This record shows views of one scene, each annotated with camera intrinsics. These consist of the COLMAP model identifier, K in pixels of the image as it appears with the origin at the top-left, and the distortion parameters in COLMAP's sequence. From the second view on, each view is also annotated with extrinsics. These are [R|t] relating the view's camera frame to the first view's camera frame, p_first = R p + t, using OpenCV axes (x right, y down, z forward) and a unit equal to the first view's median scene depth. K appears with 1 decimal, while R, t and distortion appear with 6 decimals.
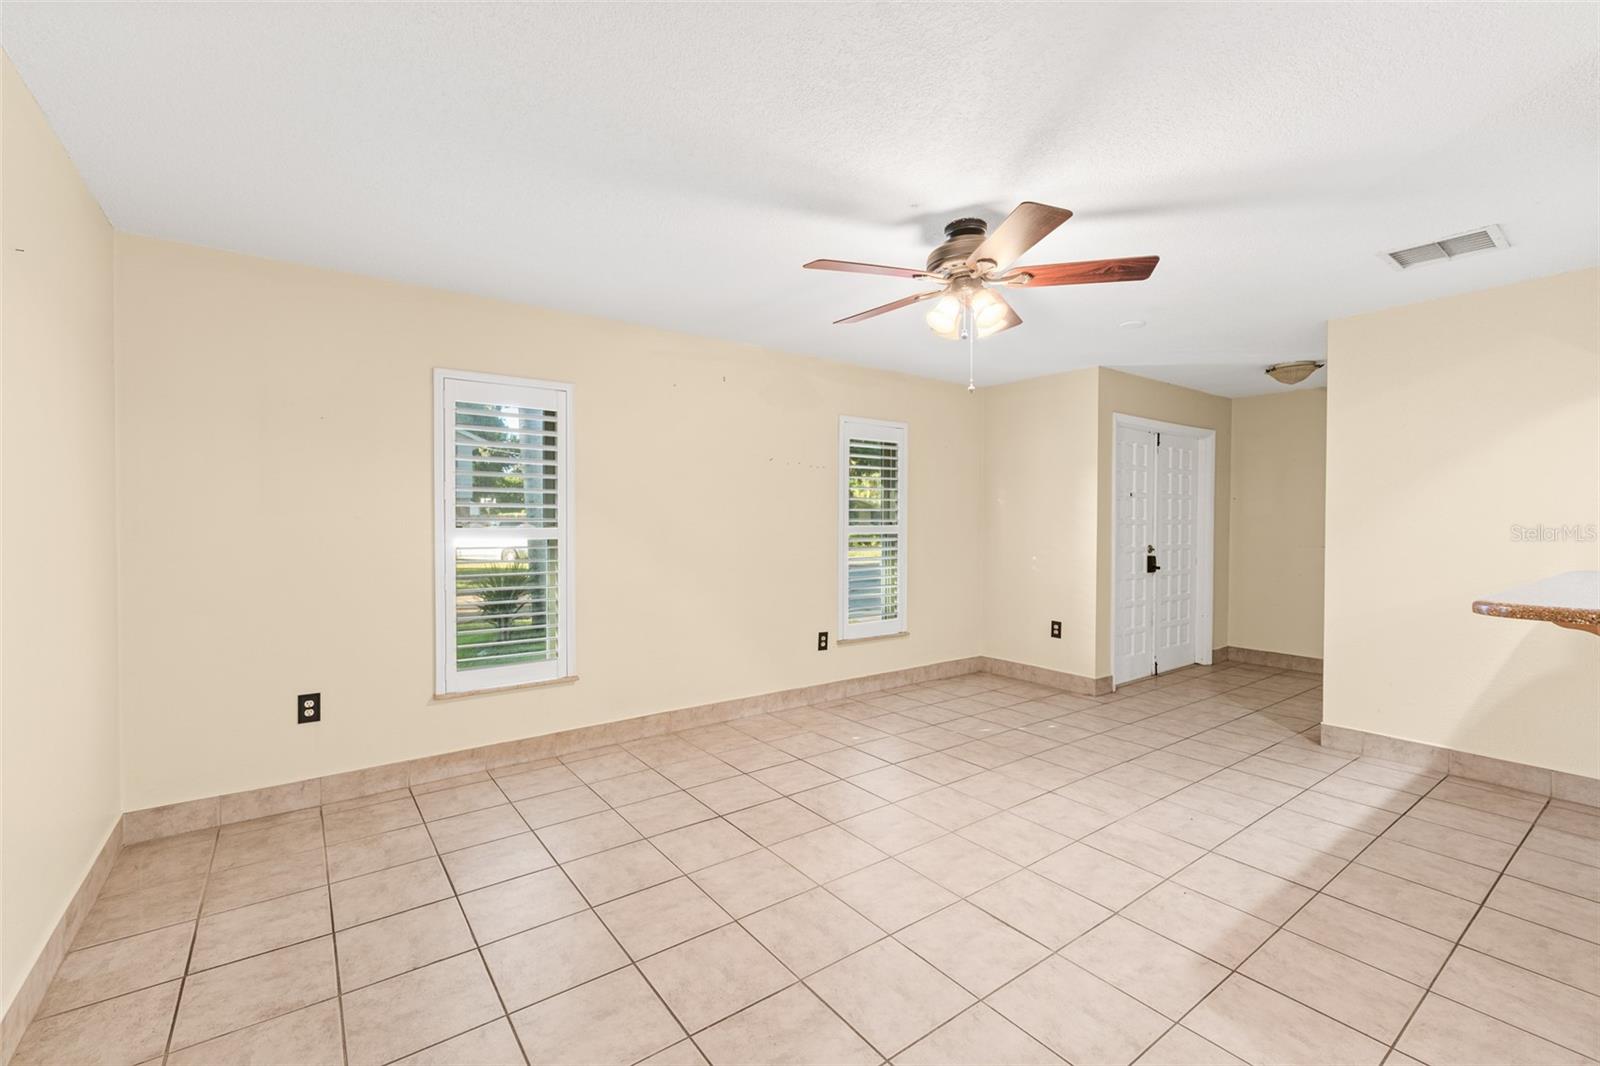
lens RADIAL K [[679.0, 0, 789.1], [0, 679.0, 534.1], [0, 0, 1]] dist [0.000662, -0.000229]
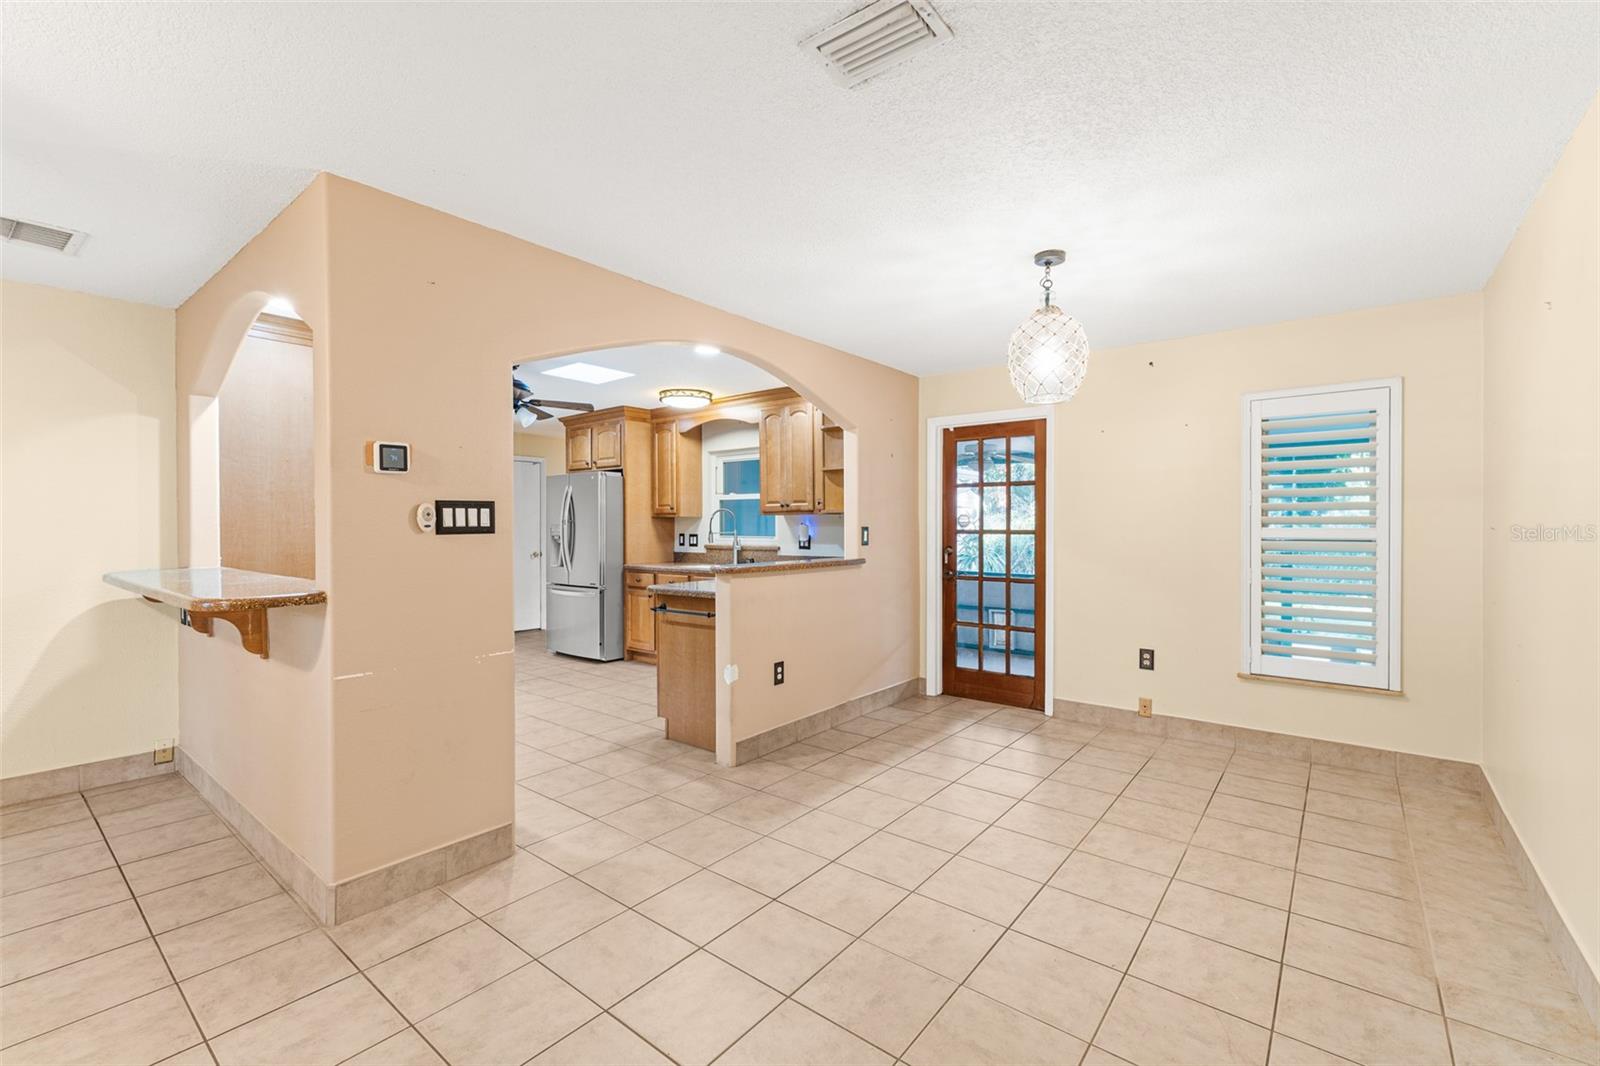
lens RADIAL K [[679.0, 0, 791.8], [0, 679.0, 535.5], [0, 0, 1]] dist [0.000662, -0.000229]
pose [[-0.257509, -0.014701, 0.966164, -0.176818], [0.020230, 0.999583, 0.020602, -0.005787], [-0.966064, 0.024851, -0.257105, 0.215158]]
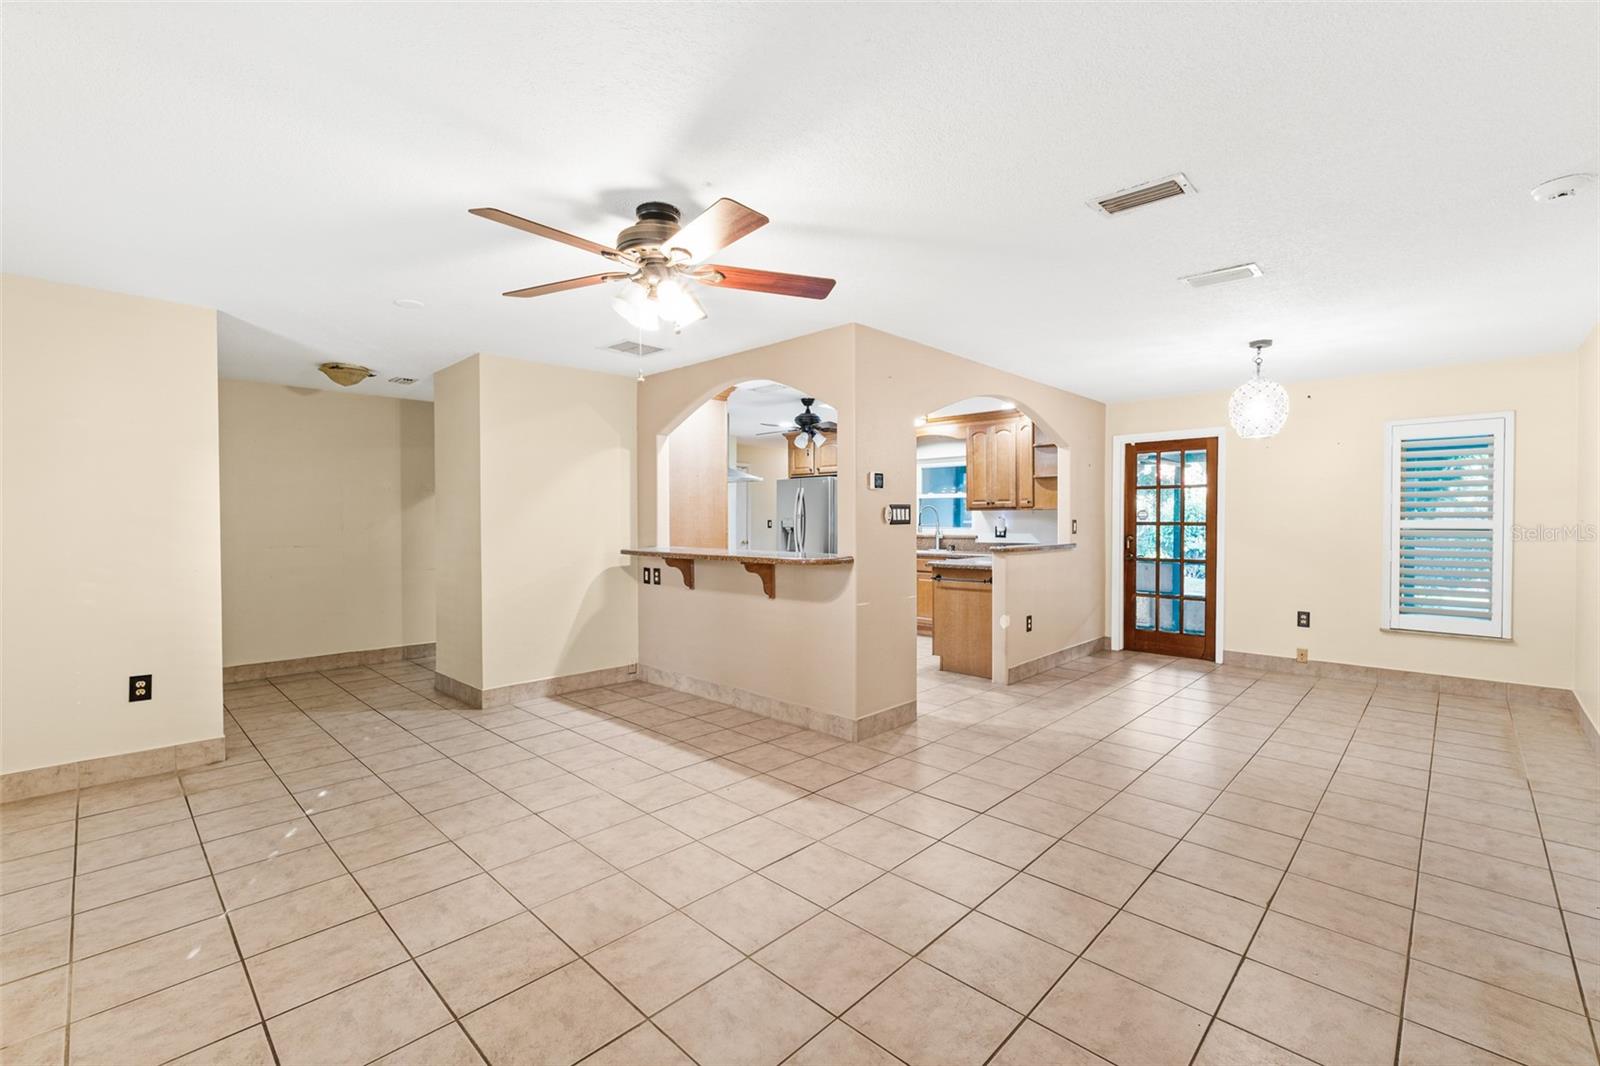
lens RADIAL K [[679.0, 0, 789.6], [0, 679.0, 534.1], [0, 0, 1]] dist [0.000662, -0.000229]
pose [[-0.165712, -0.022595, 0.985915, -0.620460], [0.022046, 0.999403, 0.026610, -0.020956], [-0.985928, 0.026145, -0.165114, 0.855674]]
